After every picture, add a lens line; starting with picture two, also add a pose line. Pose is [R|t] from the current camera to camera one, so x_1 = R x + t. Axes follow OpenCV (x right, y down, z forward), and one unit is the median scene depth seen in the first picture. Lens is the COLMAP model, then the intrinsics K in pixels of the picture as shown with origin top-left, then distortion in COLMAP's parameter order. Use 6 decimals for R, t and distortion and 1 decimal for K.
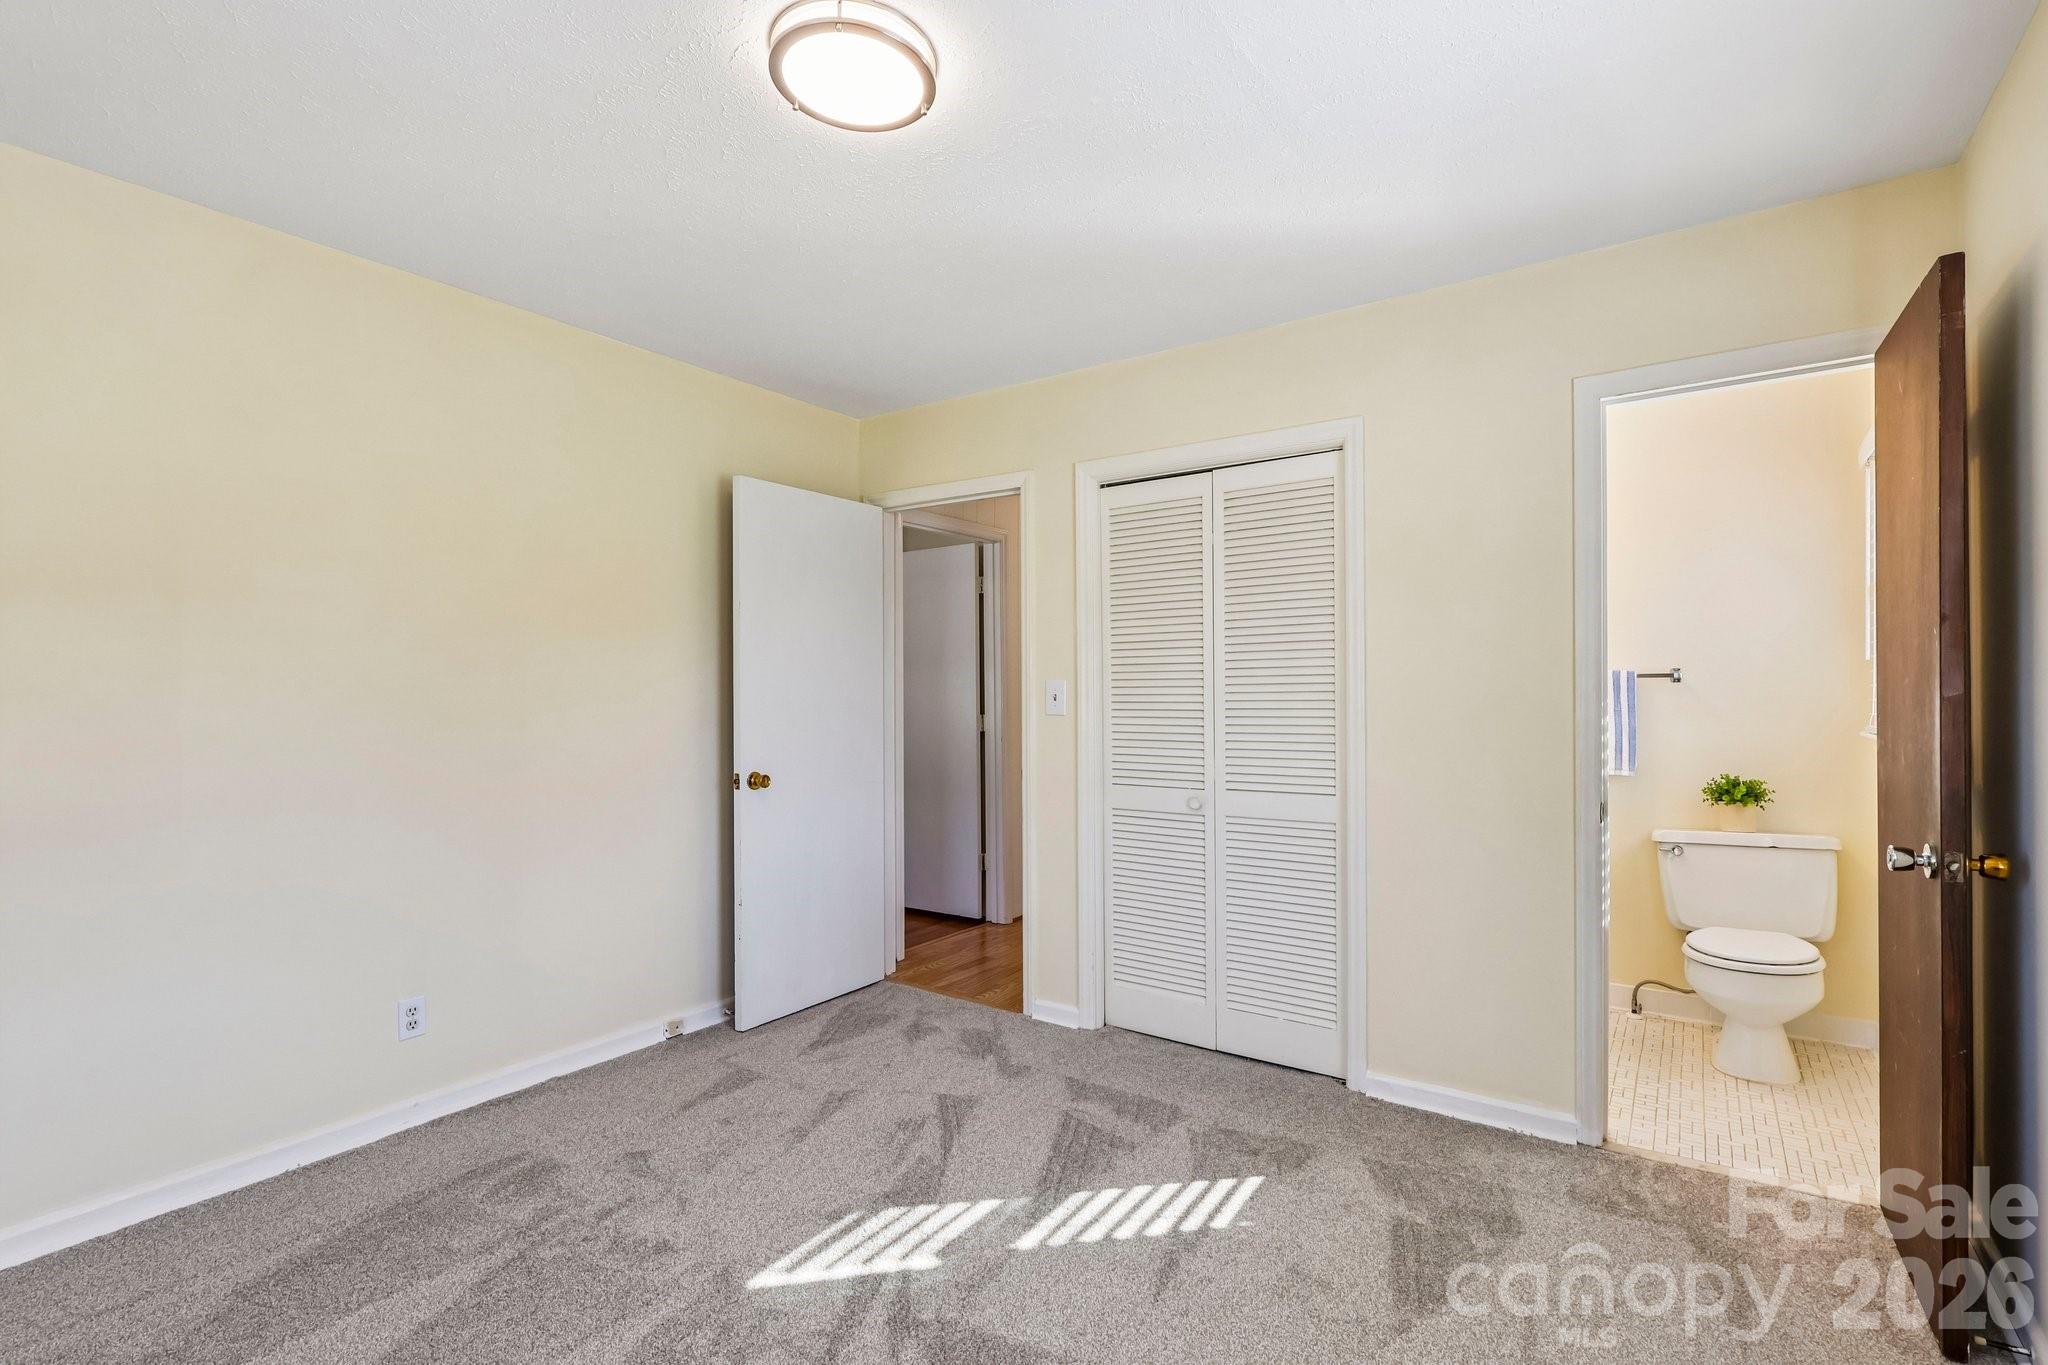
lens RADIAL K [[952.0, 0, 1028.6], [0, 952.0, 686.1], [0, 0, 1]] dist [0.006919, -0.000543]
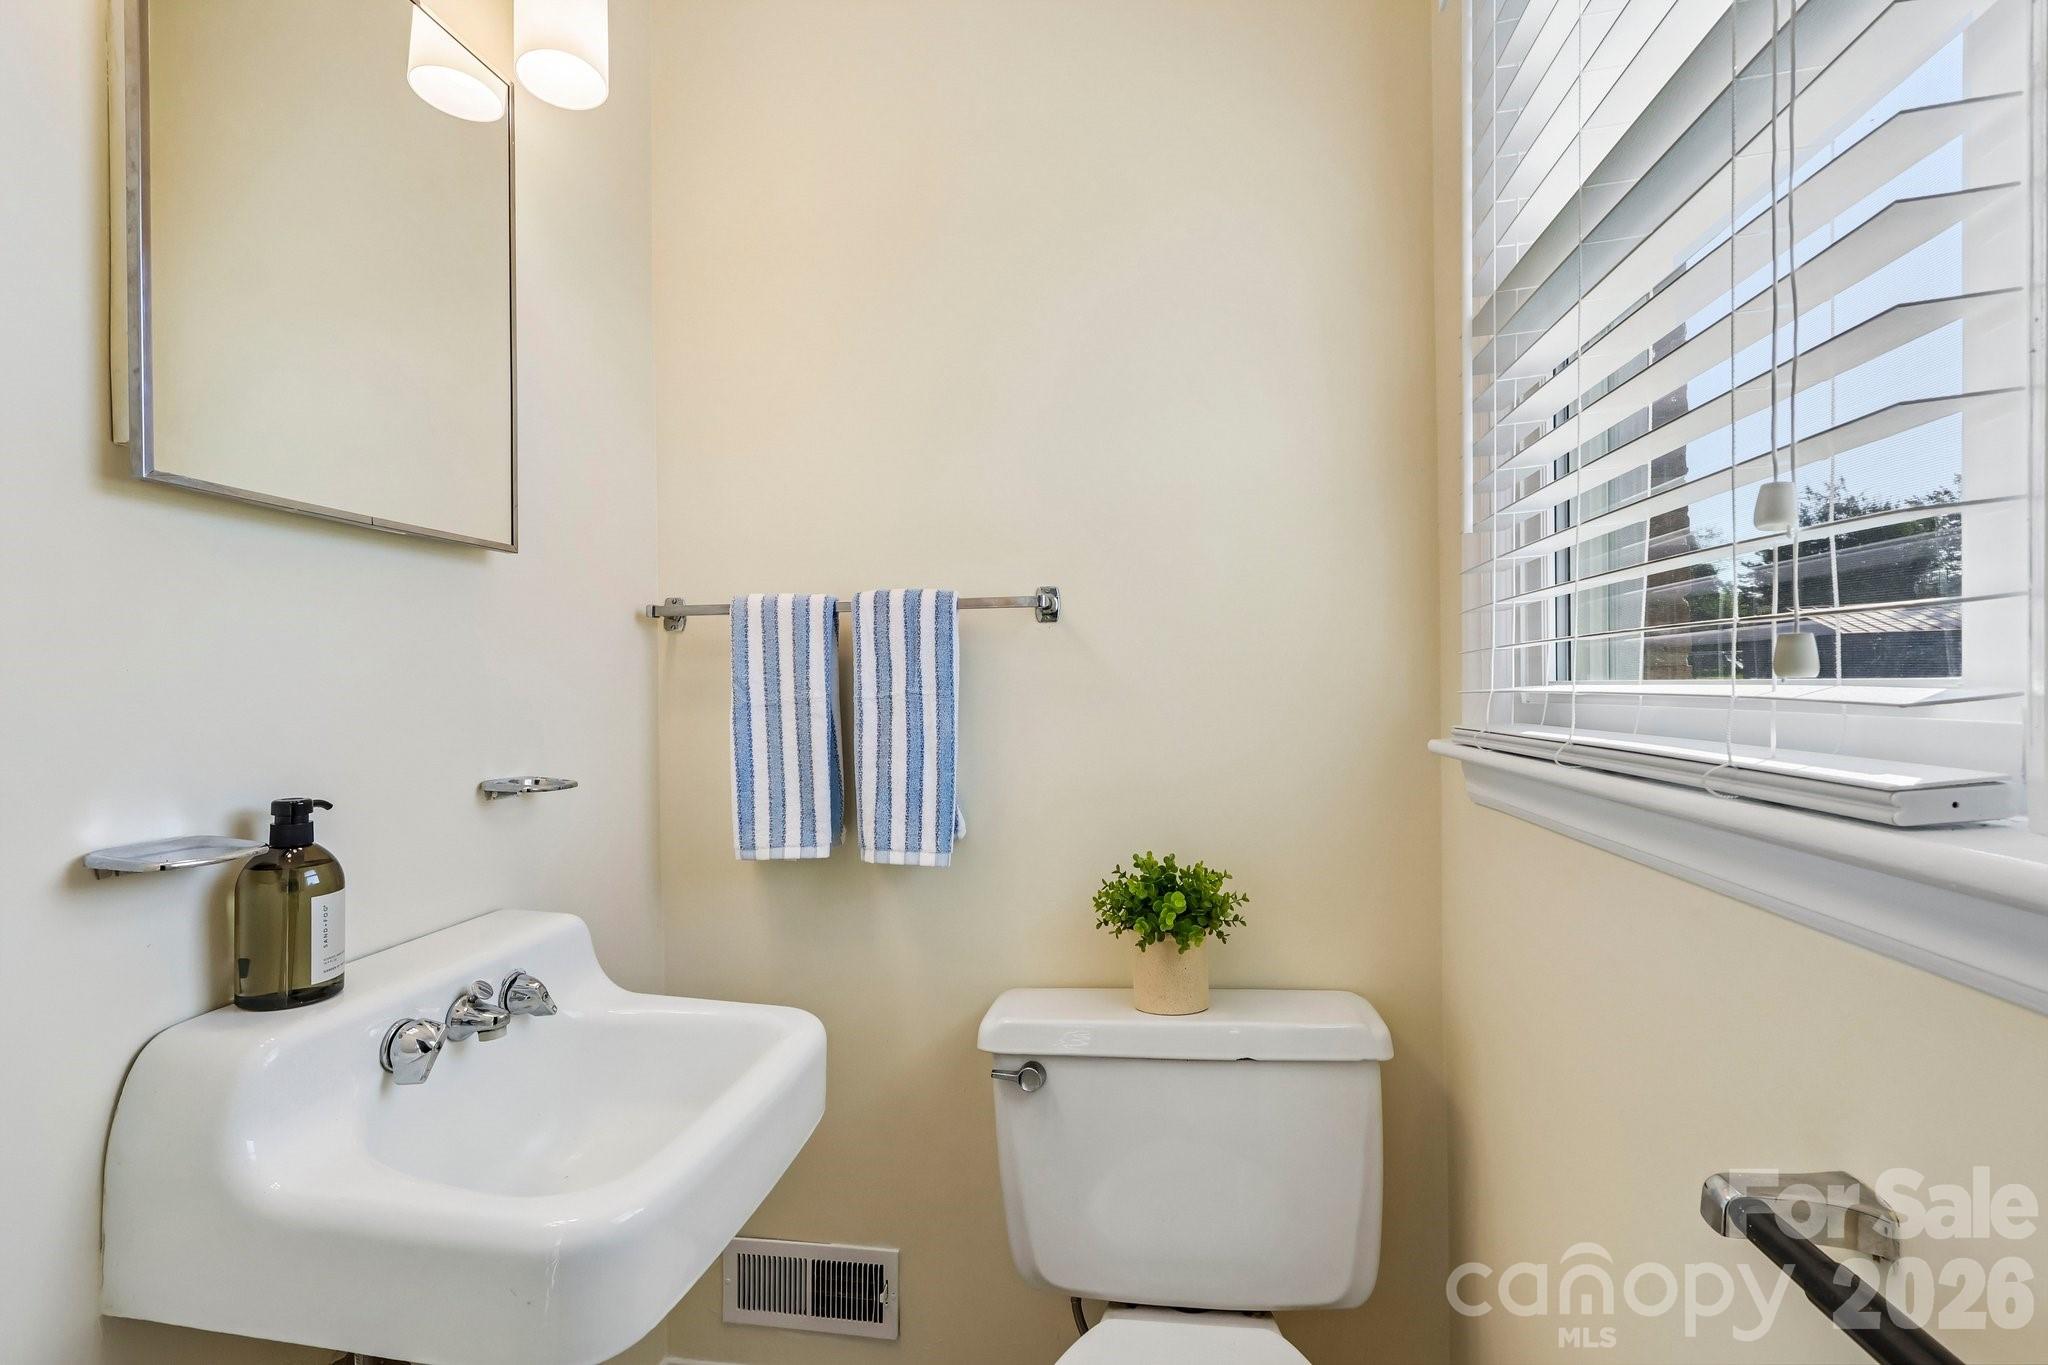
lens RADIAL K [[952.0, 0, 1028.6], [0, 952.0, 686.1], [0, 0, 1]] dist [0.006919, -0.000543]
pose [[0.901172, -0.002604, 0.433454, 0.519414], [0.002657, 0.999996, 0.000484, 0.023864], [-0.433454, 0.000715, 0.901176, 0.672062]]
